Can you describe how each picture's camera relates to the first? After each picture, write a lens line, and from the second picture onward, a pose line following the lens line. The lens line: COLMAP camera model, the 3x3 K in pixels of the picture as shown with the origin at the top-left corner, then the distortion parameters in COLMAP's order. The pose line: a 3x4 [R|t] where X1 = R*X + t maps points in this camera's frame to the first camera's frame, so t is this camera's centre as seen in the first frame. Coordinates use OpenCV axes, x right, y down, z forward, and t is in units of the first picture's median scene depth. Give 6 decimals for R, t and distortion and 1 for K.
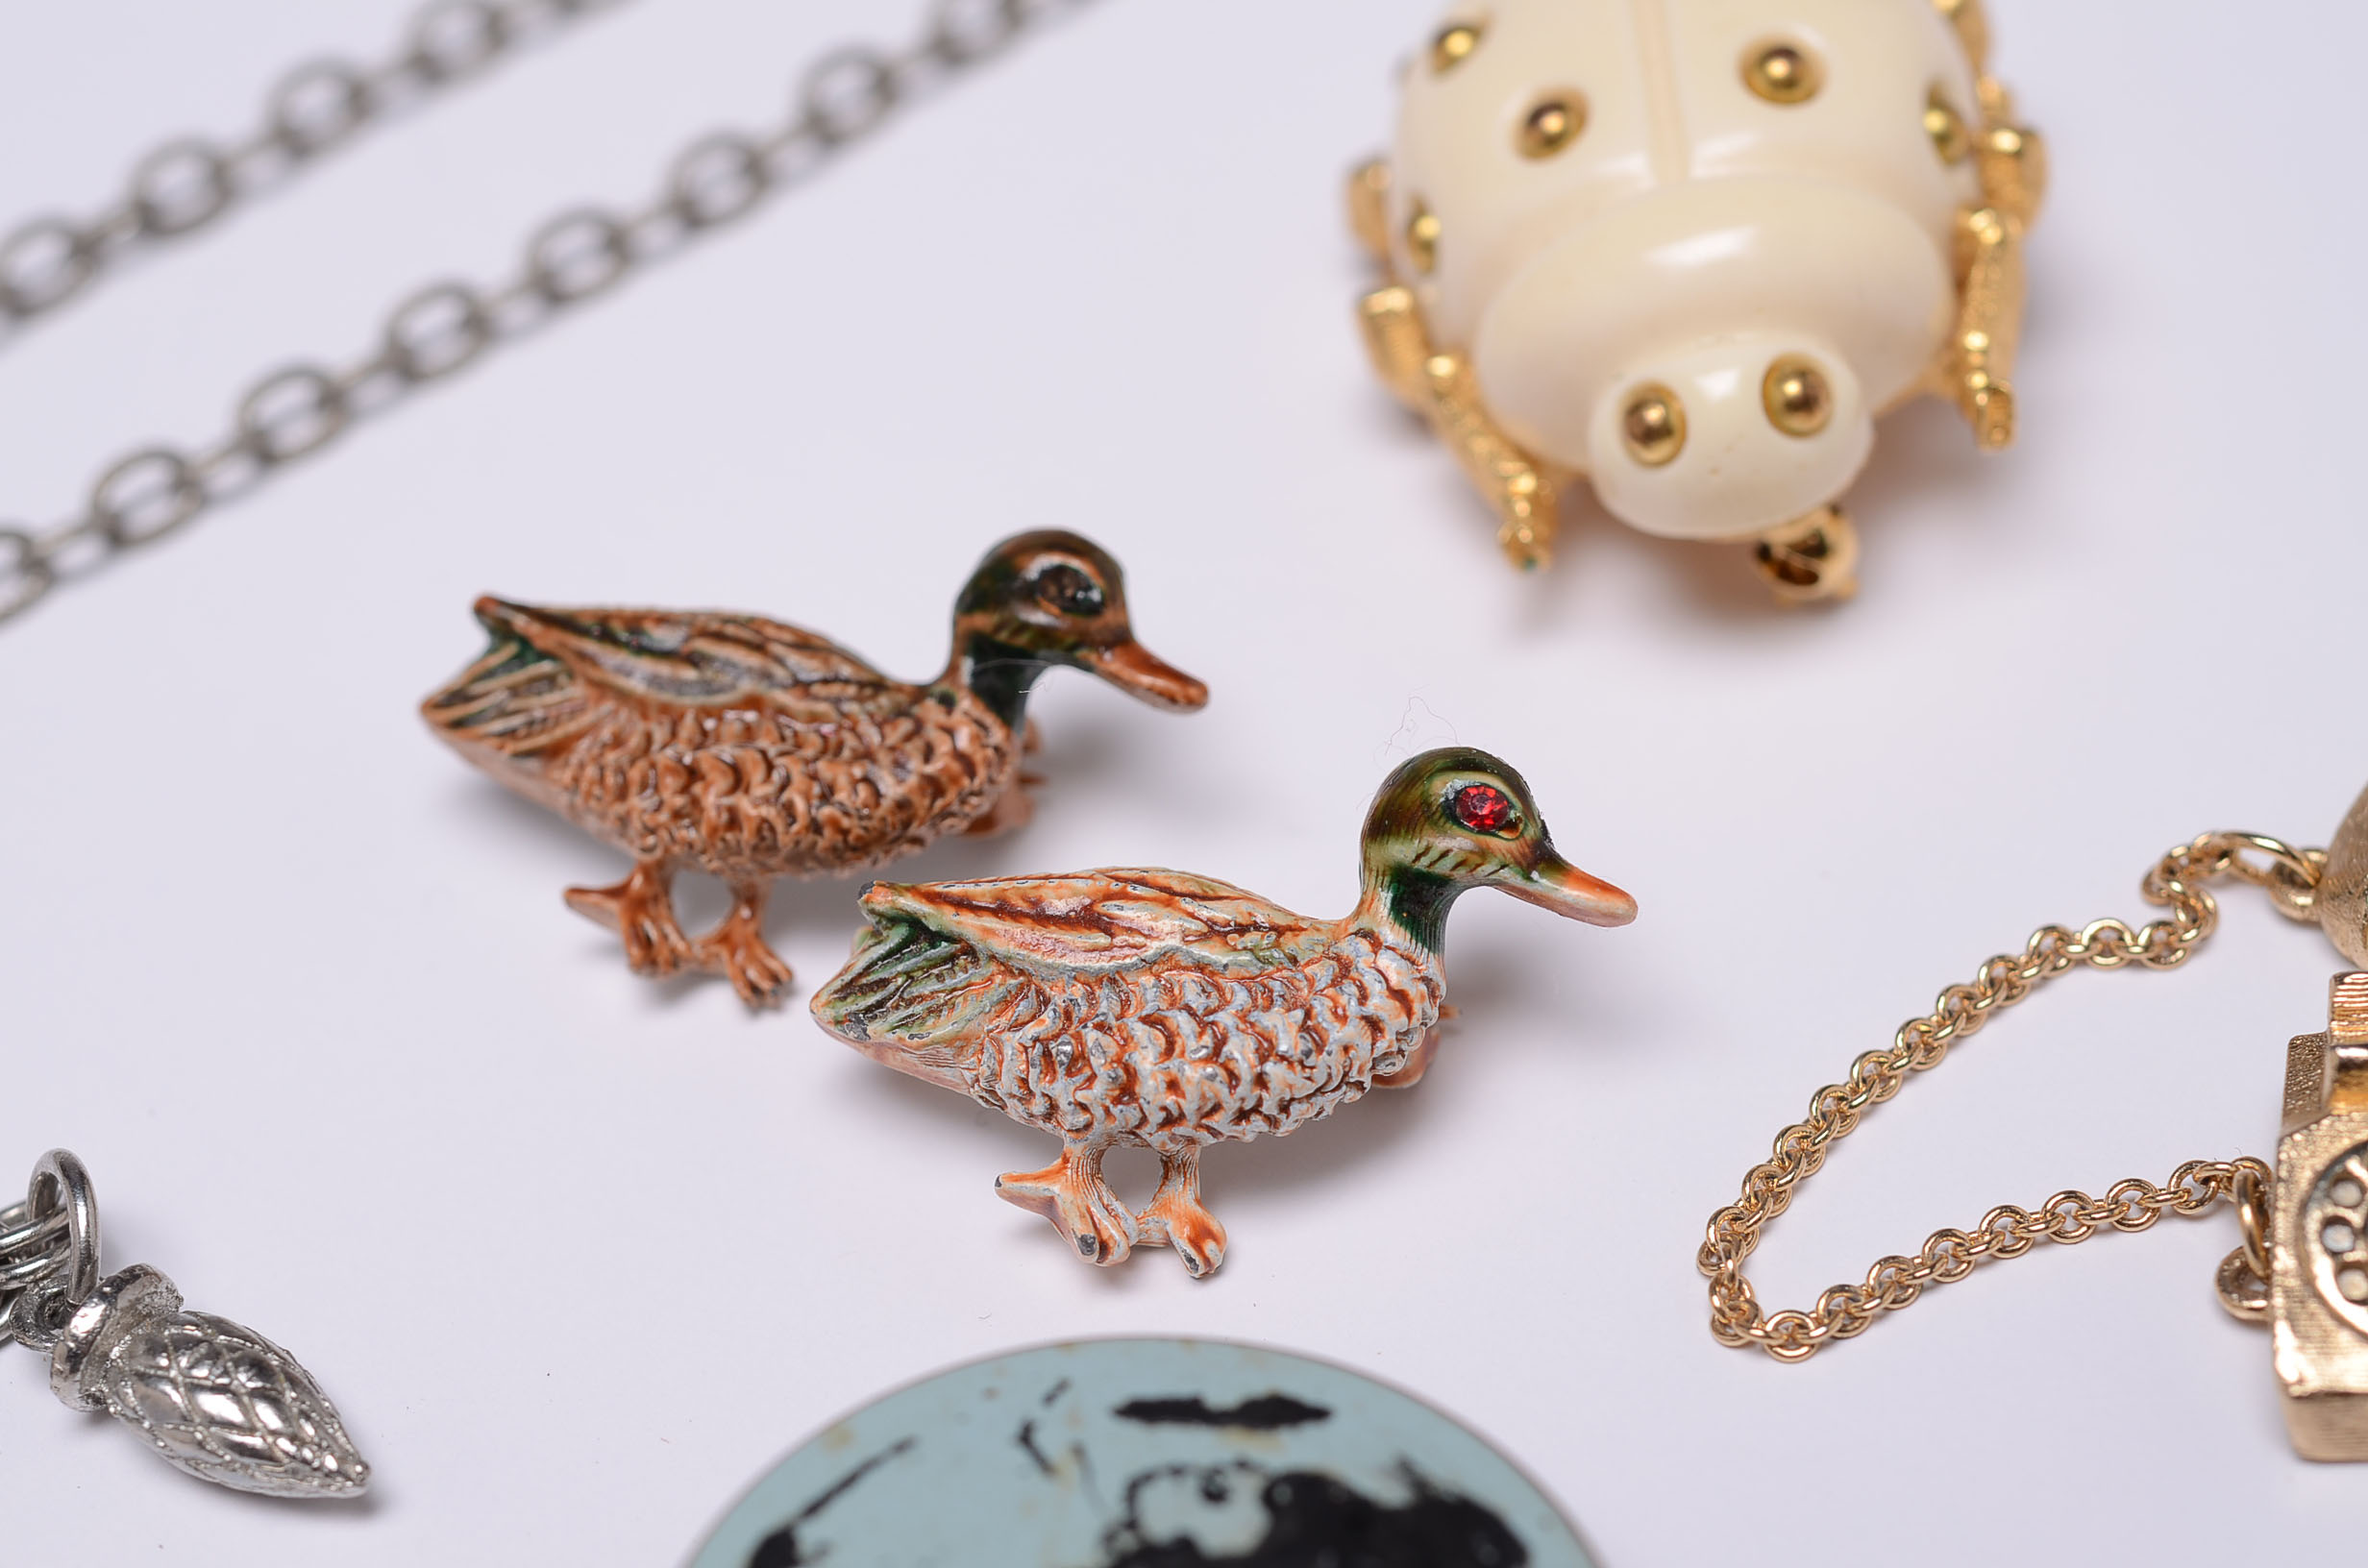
lens RADIAL K [[6481.1, 0, 1197.0], [0, 6481.1, 774.9], [0, 0, 1]] dist [-0.065797, 0.000000]
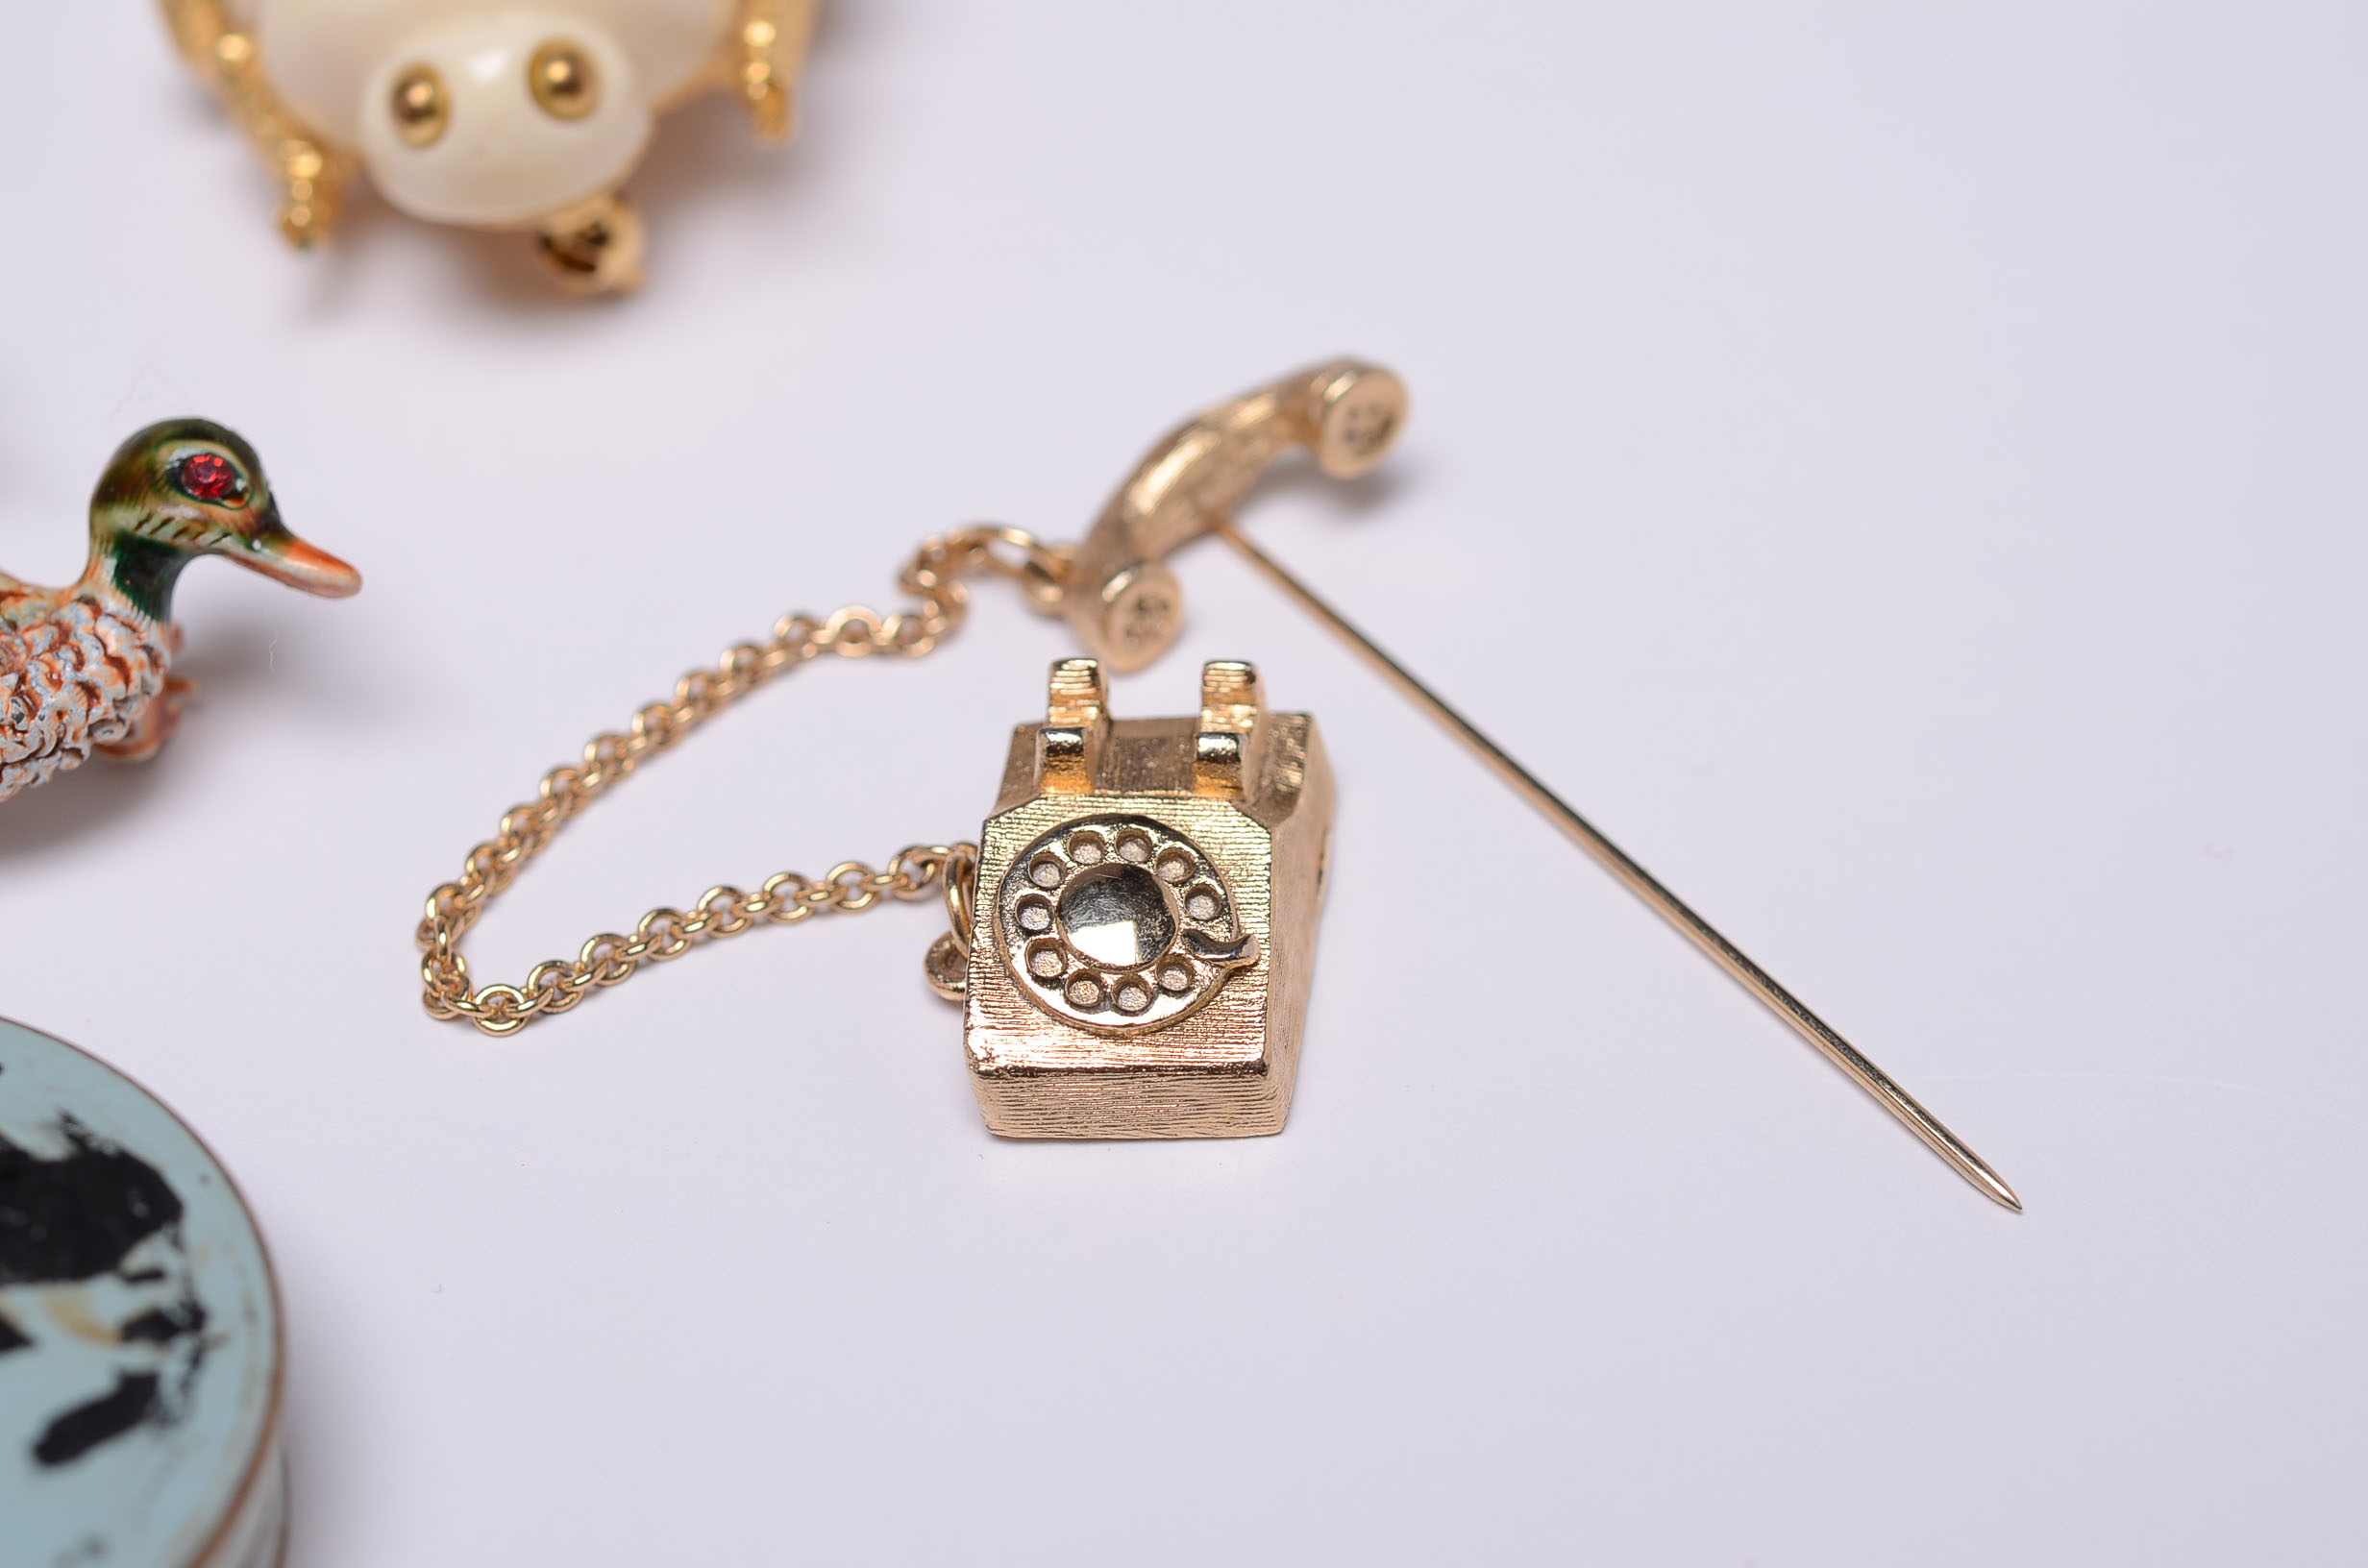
lens RADIAL K [[6481.1, 0, 1167.0], [0, 6481.1, 788.1], [0, 0, 1]] dist [-0.065797, 0.000000]
pose [[0.995439, 0.019973, 0.093287, 0.098487], [-0.022283, 0.999469, 0.023791, 0.025882], [-0.092763, -0.025761, 0.995355, -0.004071]]
